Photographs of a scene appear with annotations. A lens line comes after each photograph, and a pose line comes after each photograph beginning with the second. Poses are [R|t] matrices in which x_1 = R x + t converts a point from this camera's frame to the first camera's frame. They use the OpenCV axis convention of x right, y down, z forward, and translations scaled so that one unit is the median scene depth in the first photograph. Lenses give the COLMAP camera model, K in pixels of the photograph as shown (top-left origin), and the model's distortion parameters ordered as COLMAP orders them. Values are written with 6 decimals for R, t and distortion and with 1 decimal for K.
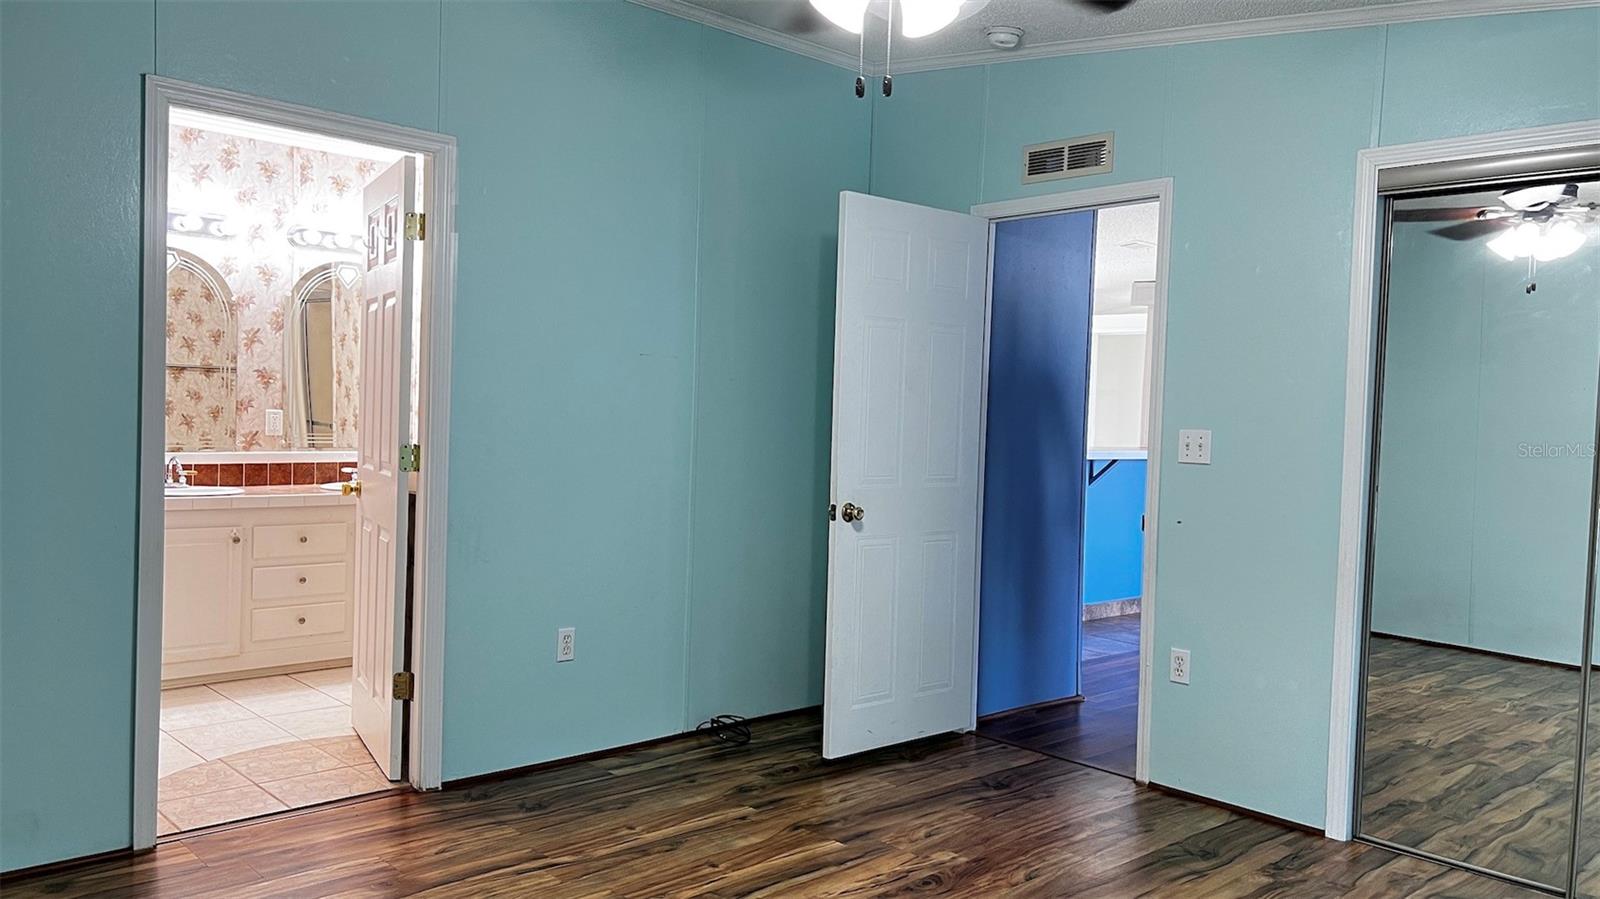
lens RADIAL K [[1195.8, 0, 810.0], [0, 1195.8, 453.8], [0, 0, 1]] dist [0.046598, -0.054092]
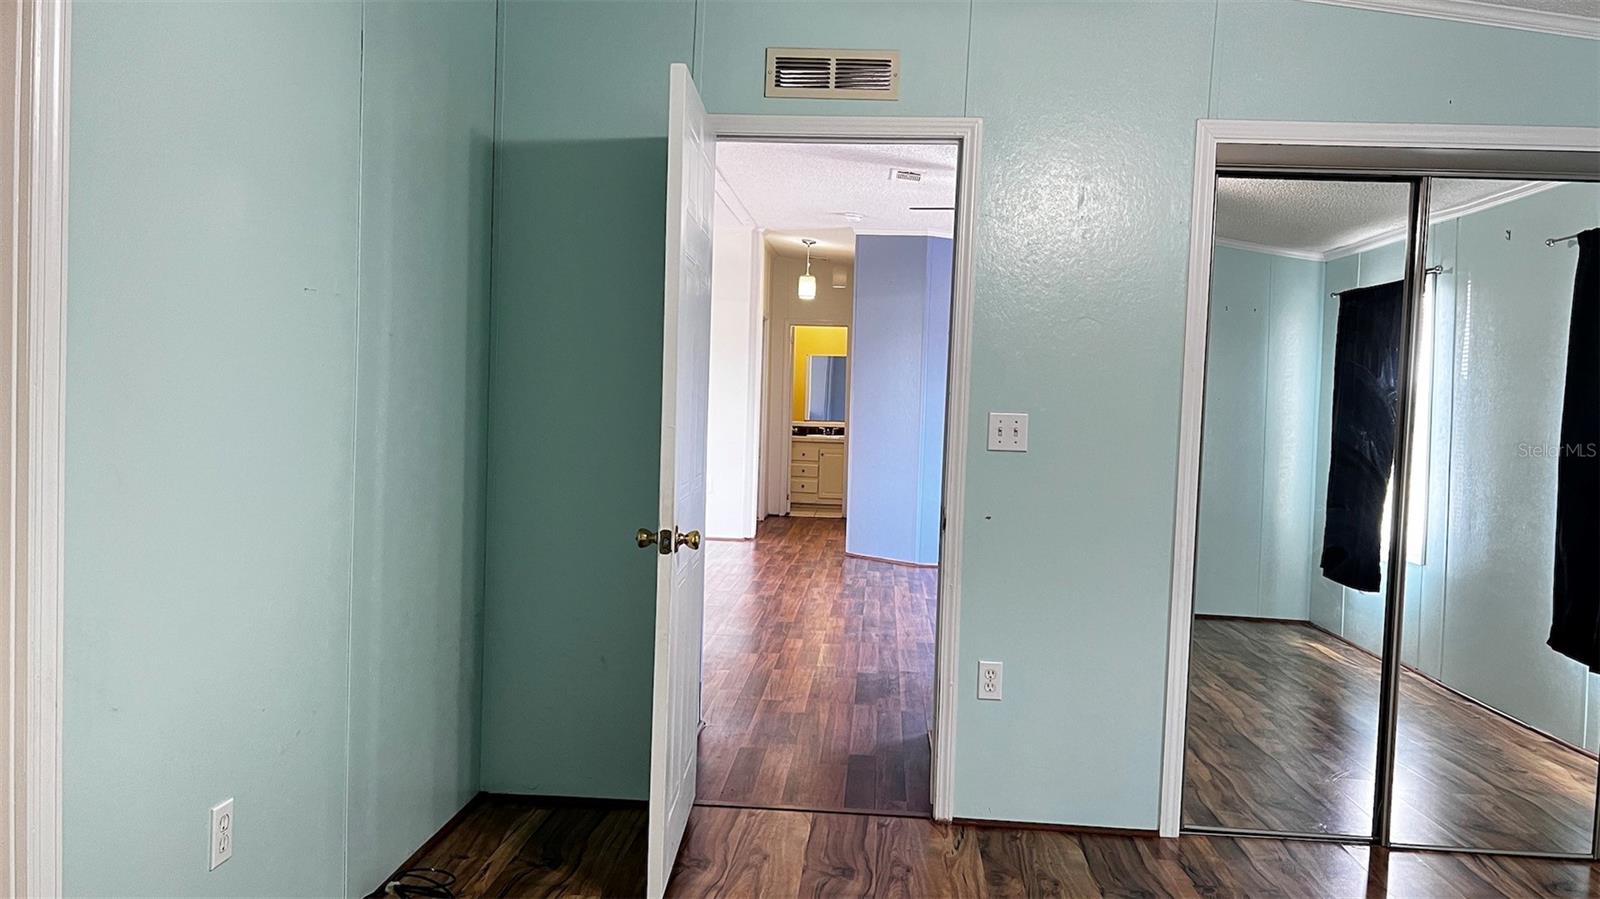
lens RADIAL K [[1195.8, 0, 810.0], [0, 1195.8, 453.8], [0, 0, 1]] dist [0.046598, -0.054092]
pose [[0.734462, -0.038643, 0.677549, -0.381009], [0.012323, 0.998972, 0.043617, -0.029770], [-0.678538, -0.023686, 0.734183, 0.451588]]
